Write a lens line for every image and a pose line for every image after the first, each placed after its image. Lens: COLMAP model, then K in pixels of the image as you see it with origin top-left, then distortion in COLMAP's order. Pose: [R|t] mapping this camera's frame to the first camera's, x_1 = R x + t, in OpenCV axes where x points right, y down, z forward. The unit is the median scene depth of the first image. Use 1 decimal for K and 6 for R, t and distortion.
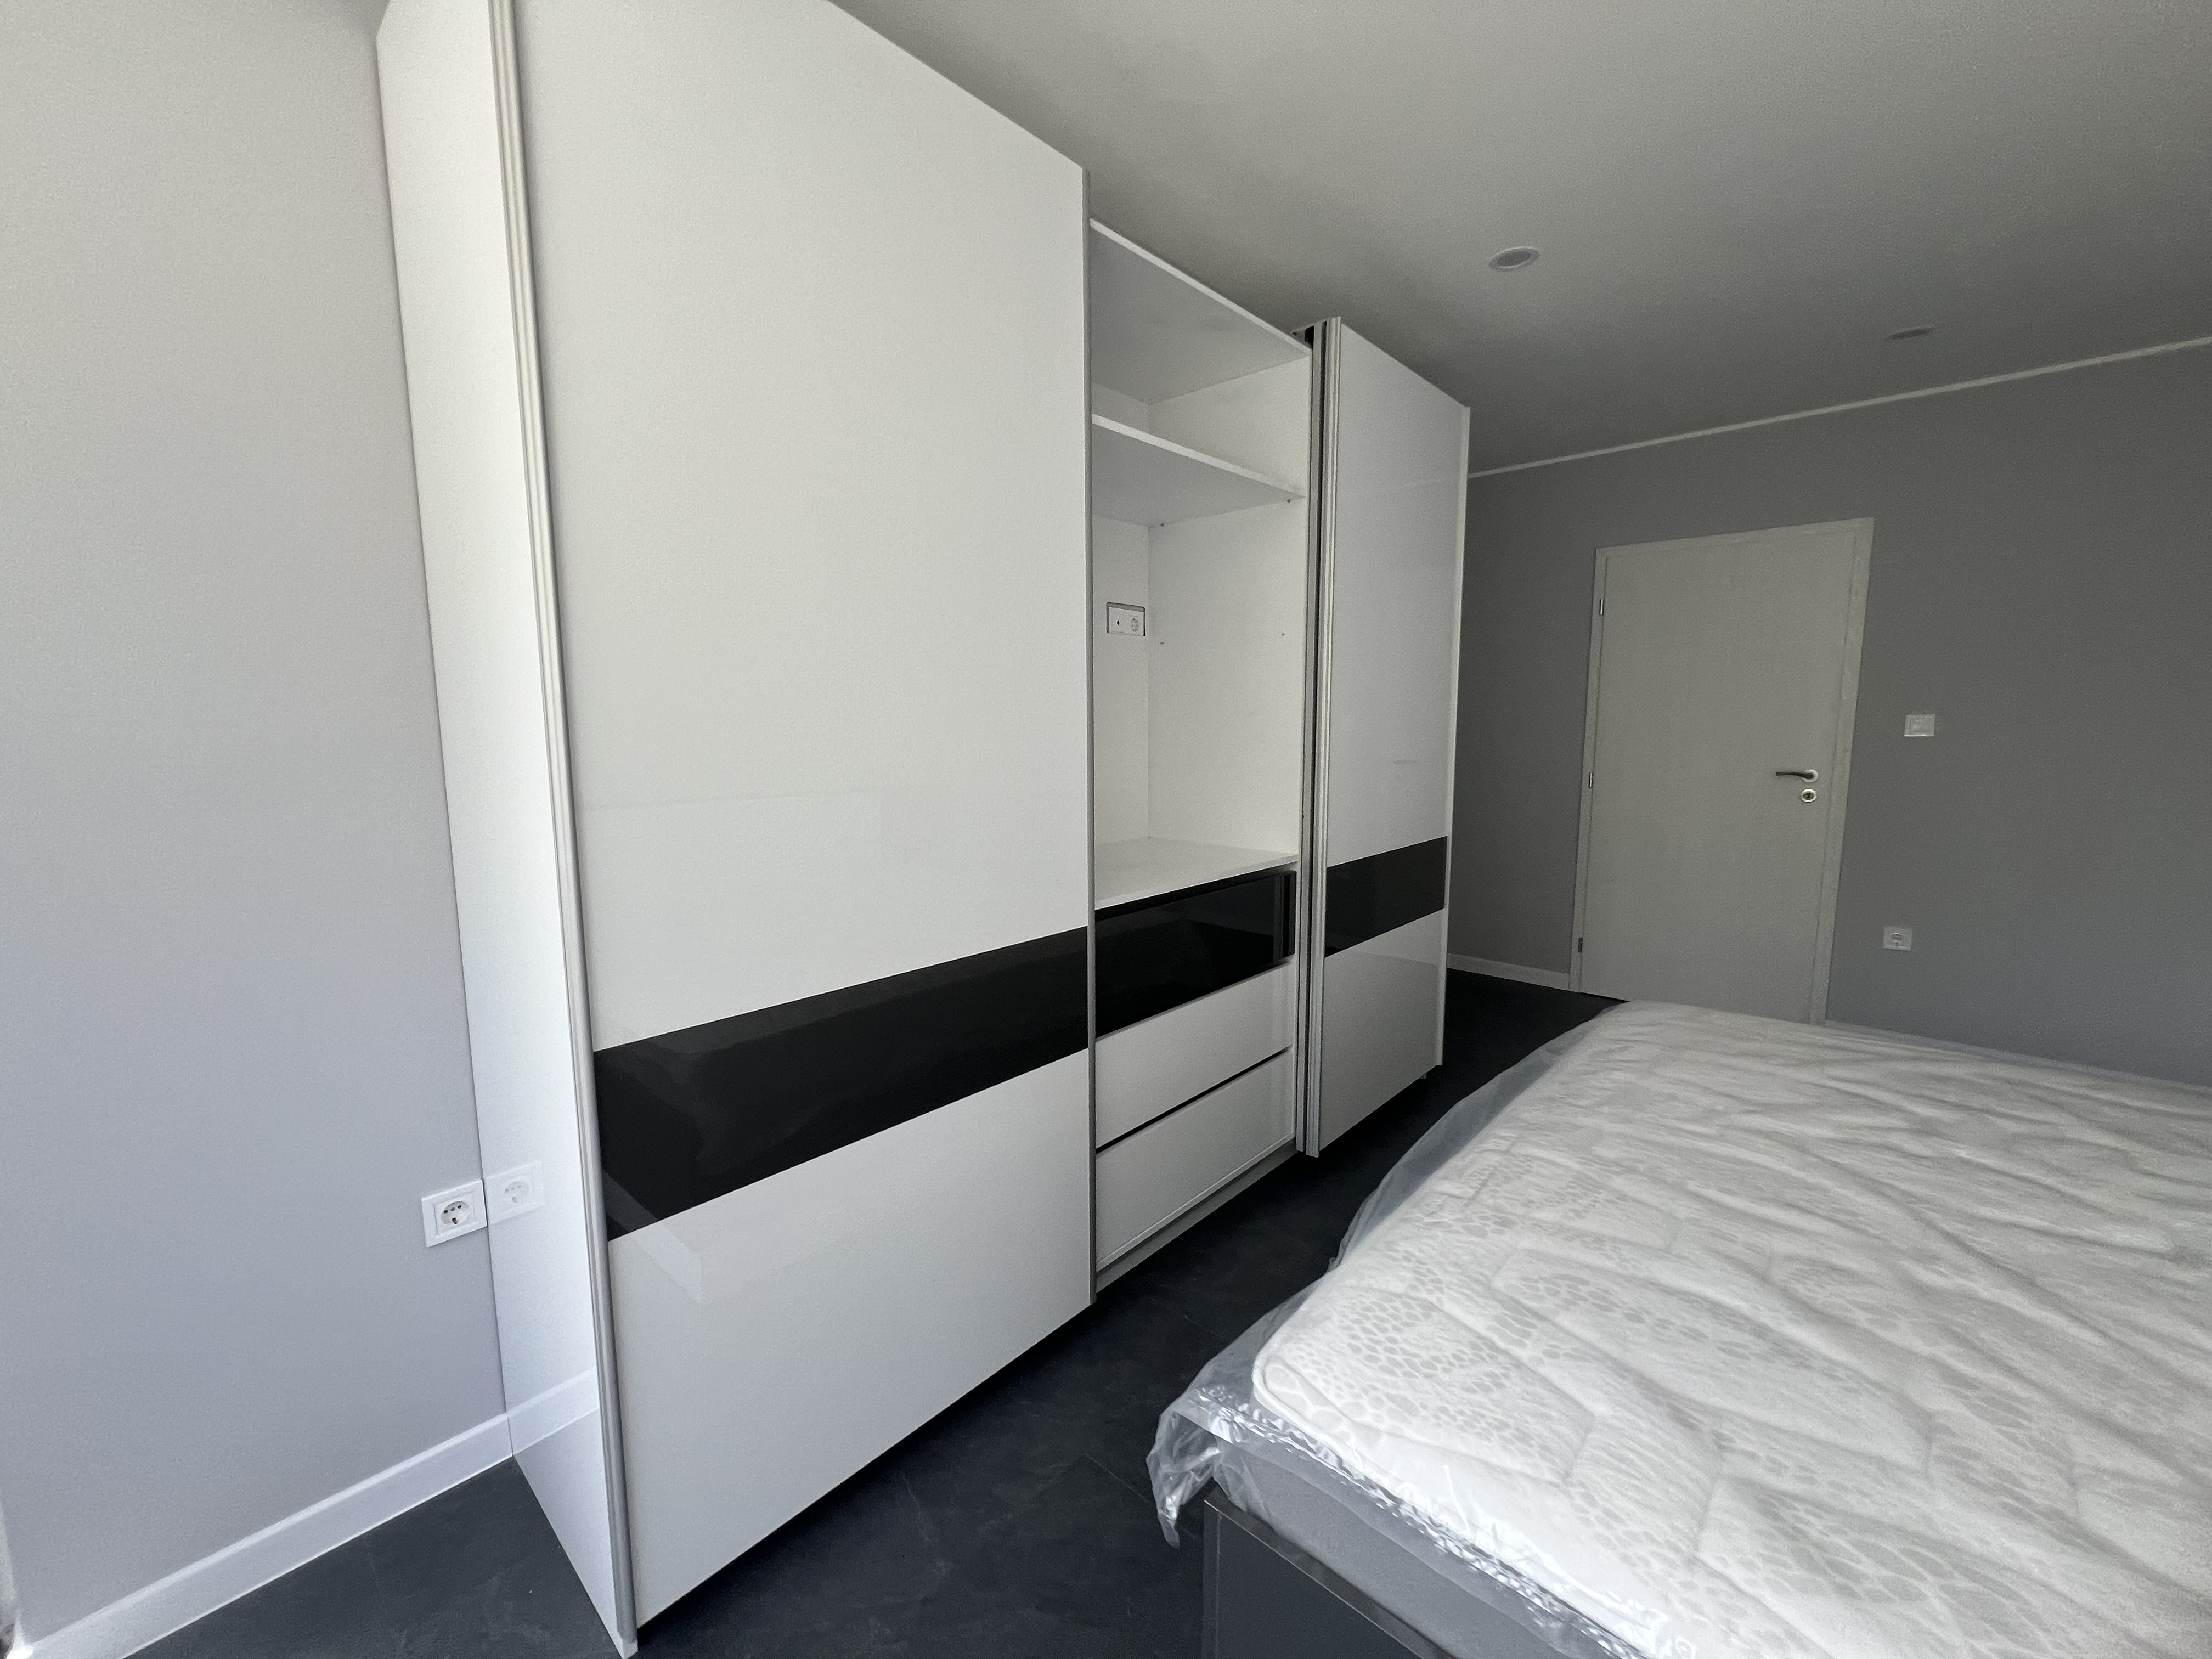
lens RADIAL K [[887.8, 0, 1100.0], [0, 887.8, 825.3], [0, 0, 1]] dist [-0.002315, 0.000644]
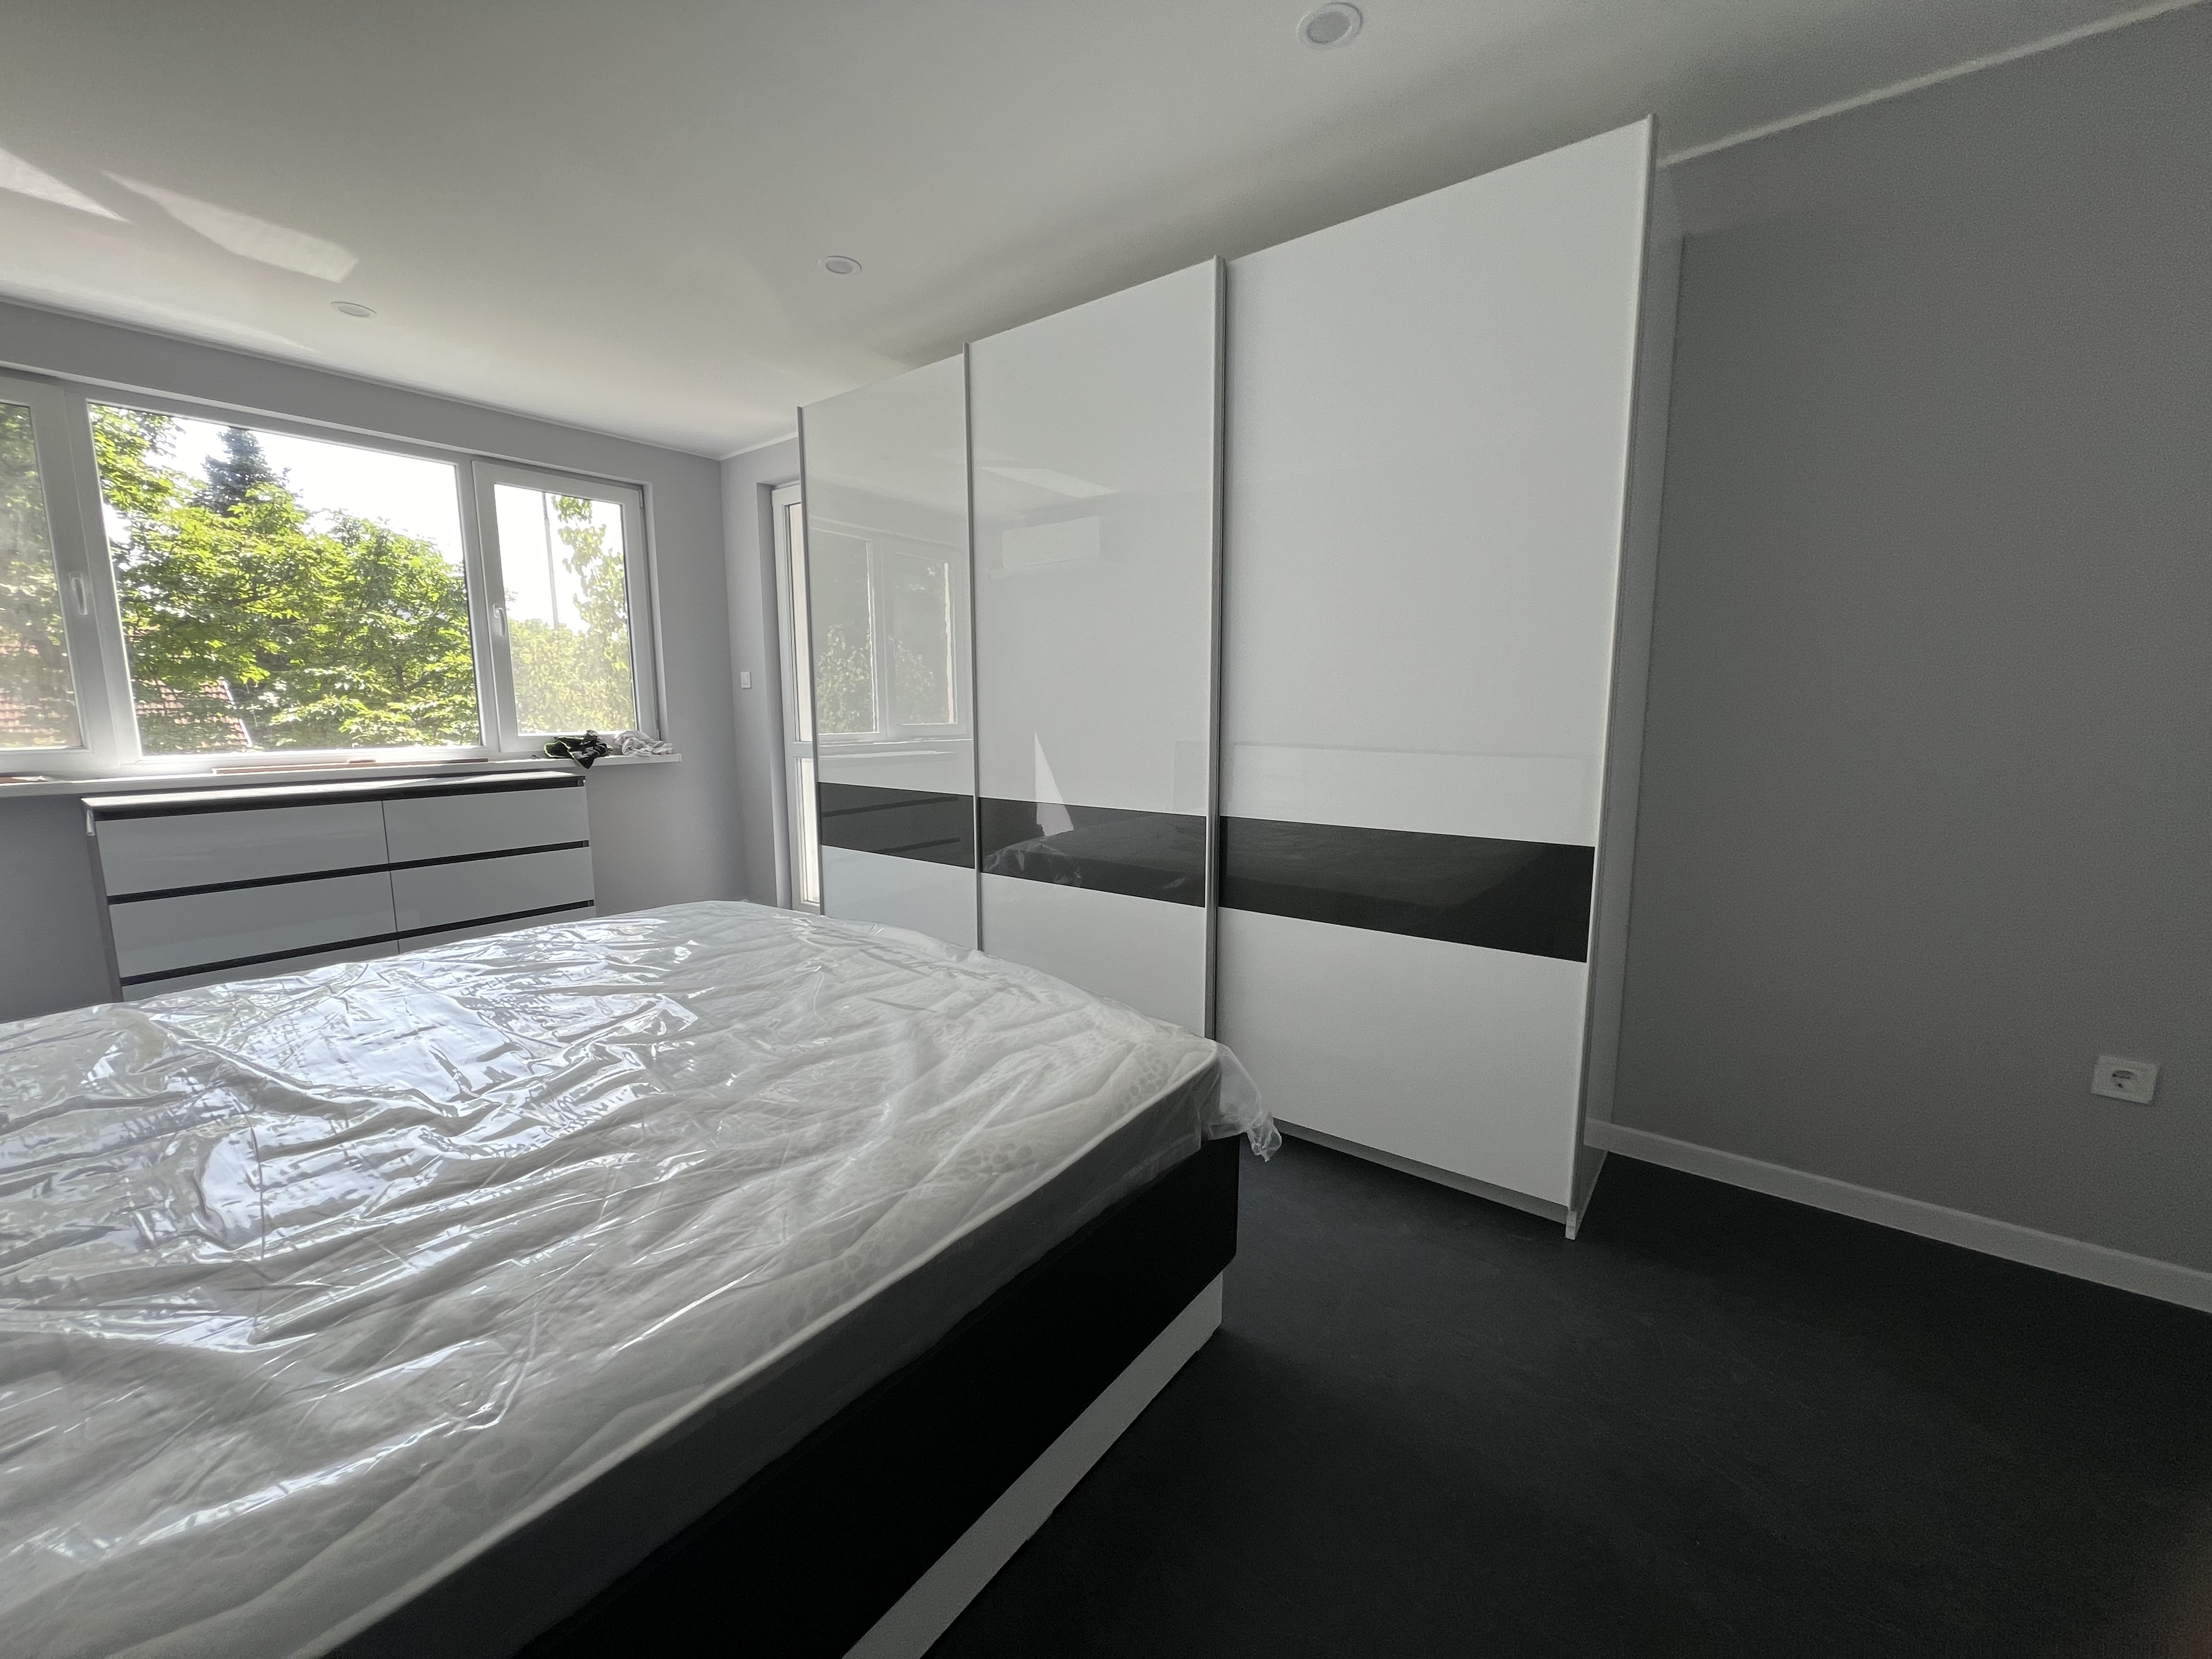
lens RADIAL K [[901.2, 0, 1103.0], [0, 901.2, 838.7], [0, 0, 1]] dist [-0.010957, 0.000157]
pose [[0.097428, 0.154205, -0.983224, 1.812481], [-0.117657, 0.982780, 0.142477, -0.072251], [0.988263, 0.101802, 0.113893, 1.159201]]
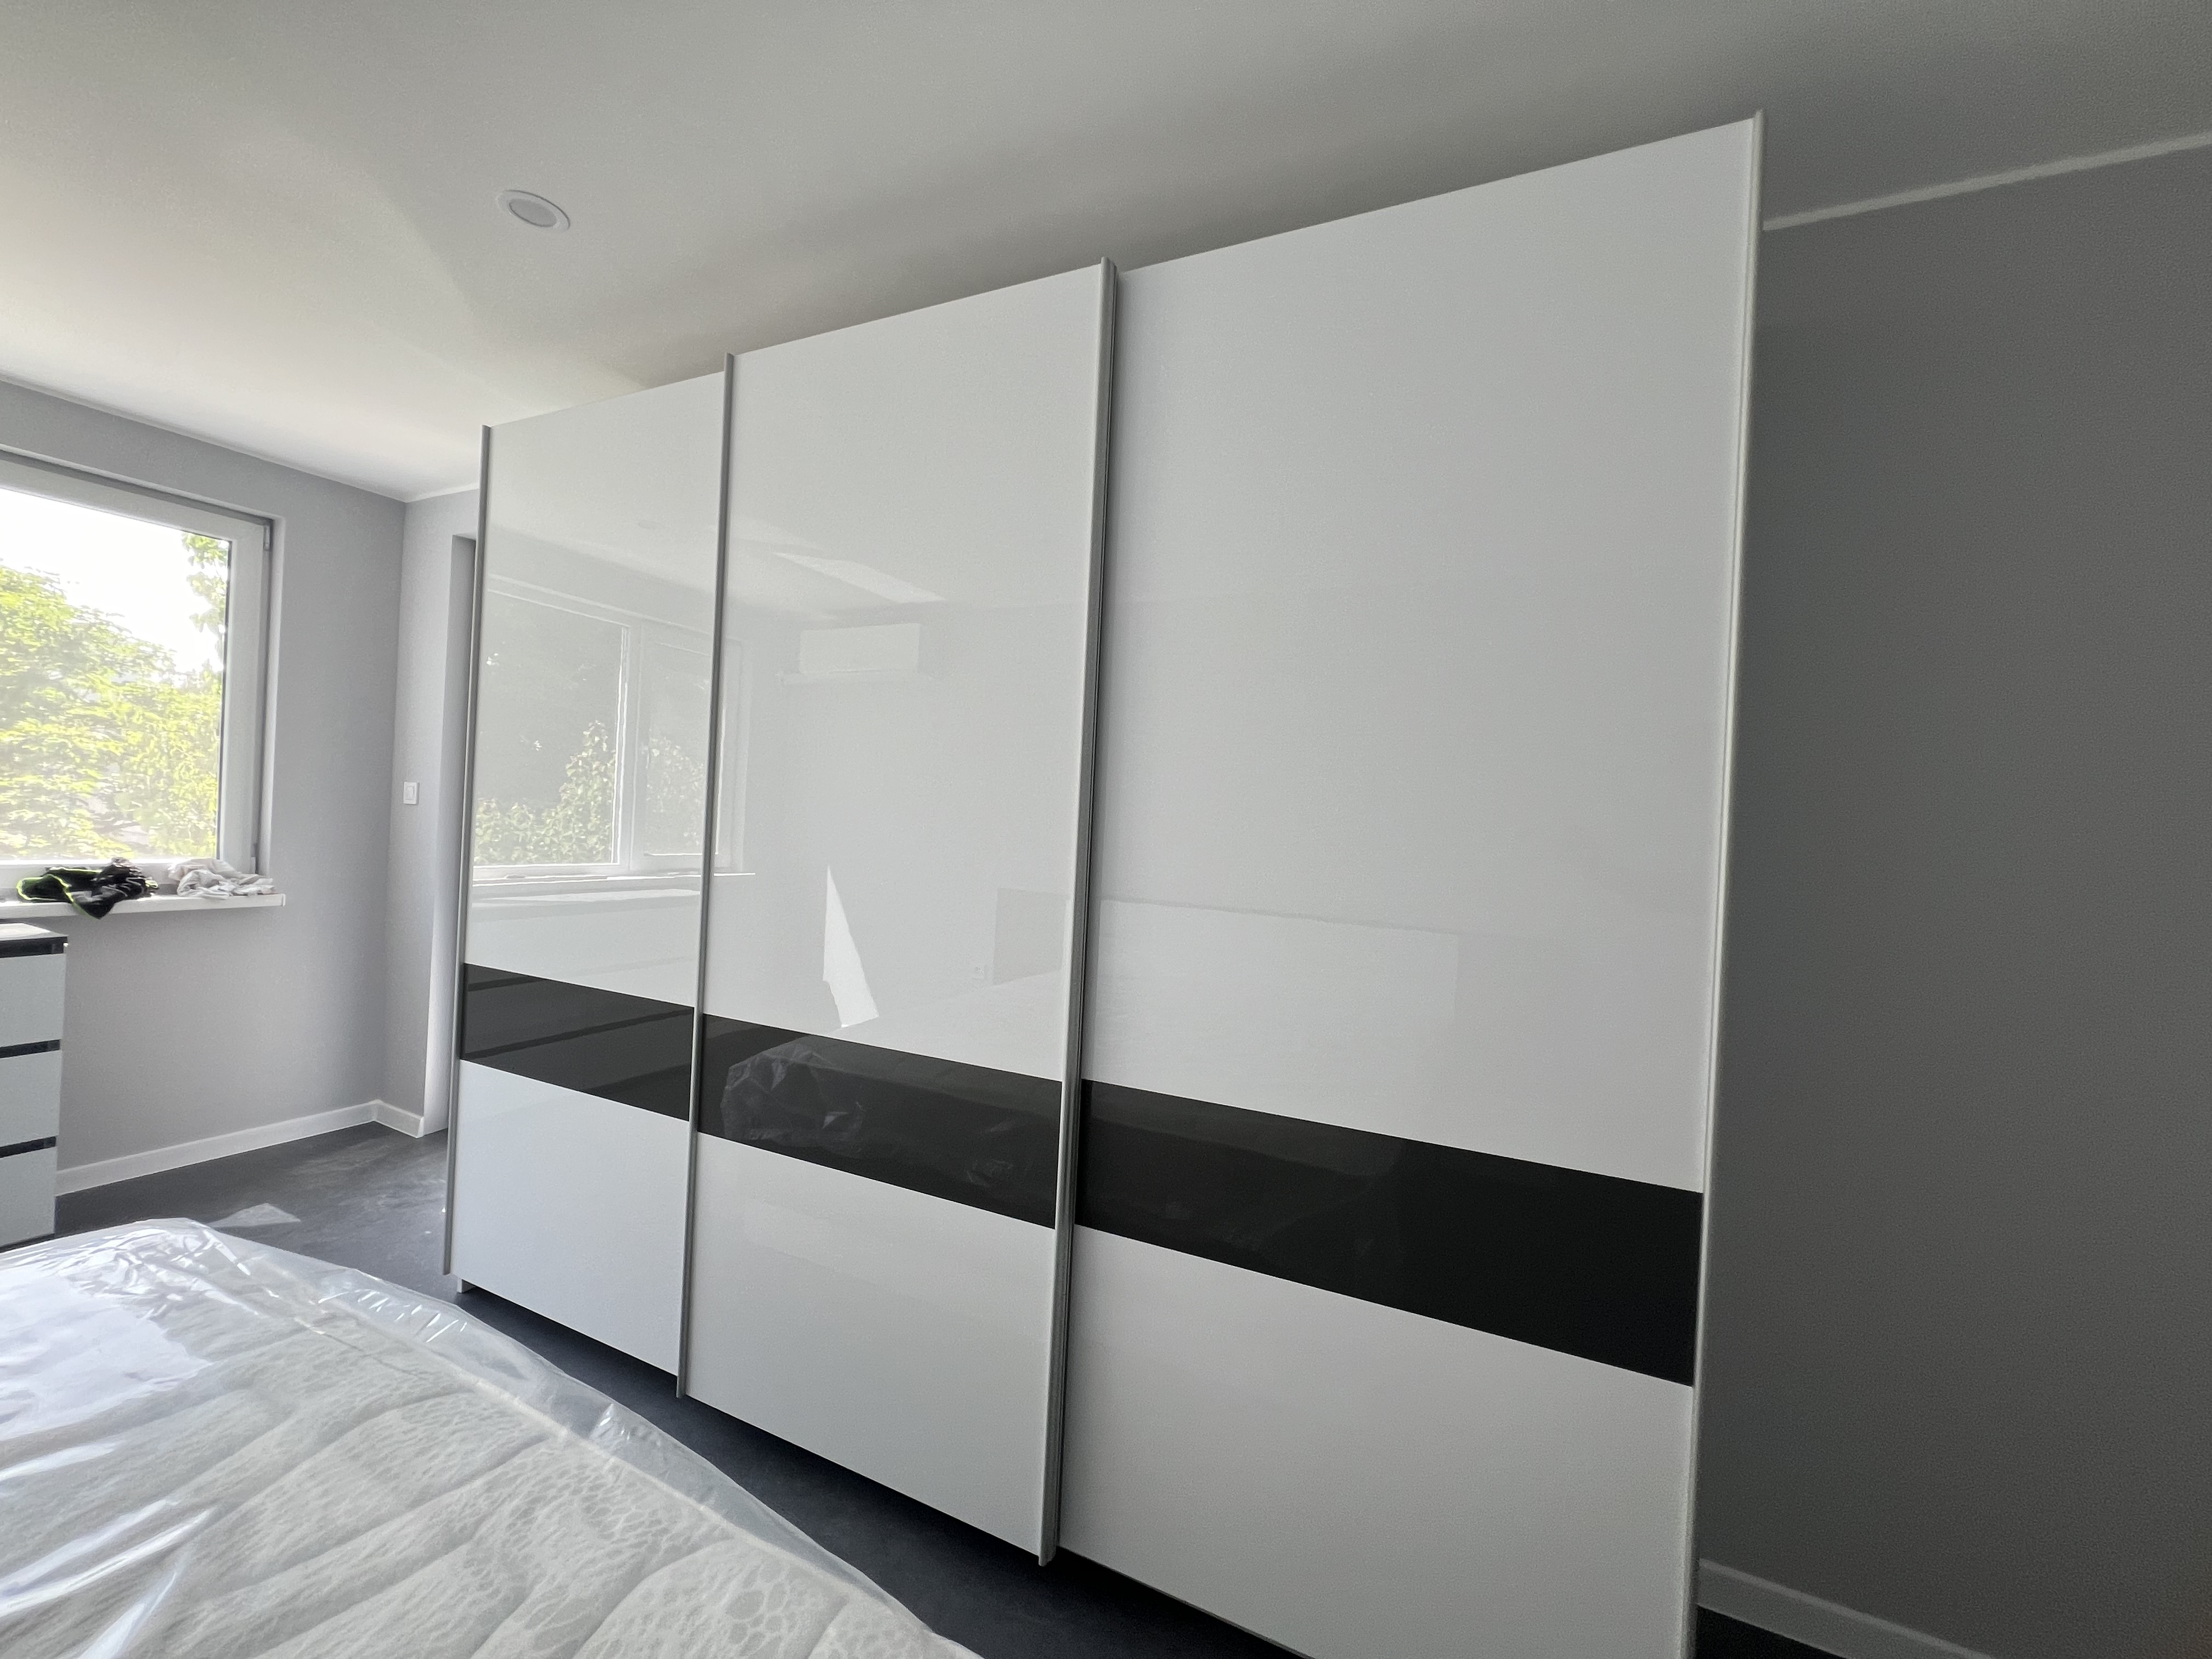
lens RADIAL K [[896.7, 0, 1102.2], [0, 896.7, 823.2], [0, 0, 1]] dist [-0.001921, 0.000490]
pose [[0.295154, 0.023226, -0.955167, 1.272354], [-0.164401, 0.986029, -0.026825, -0.163298], [0.941199, 0.164948, 0.294848, 1.211386]]
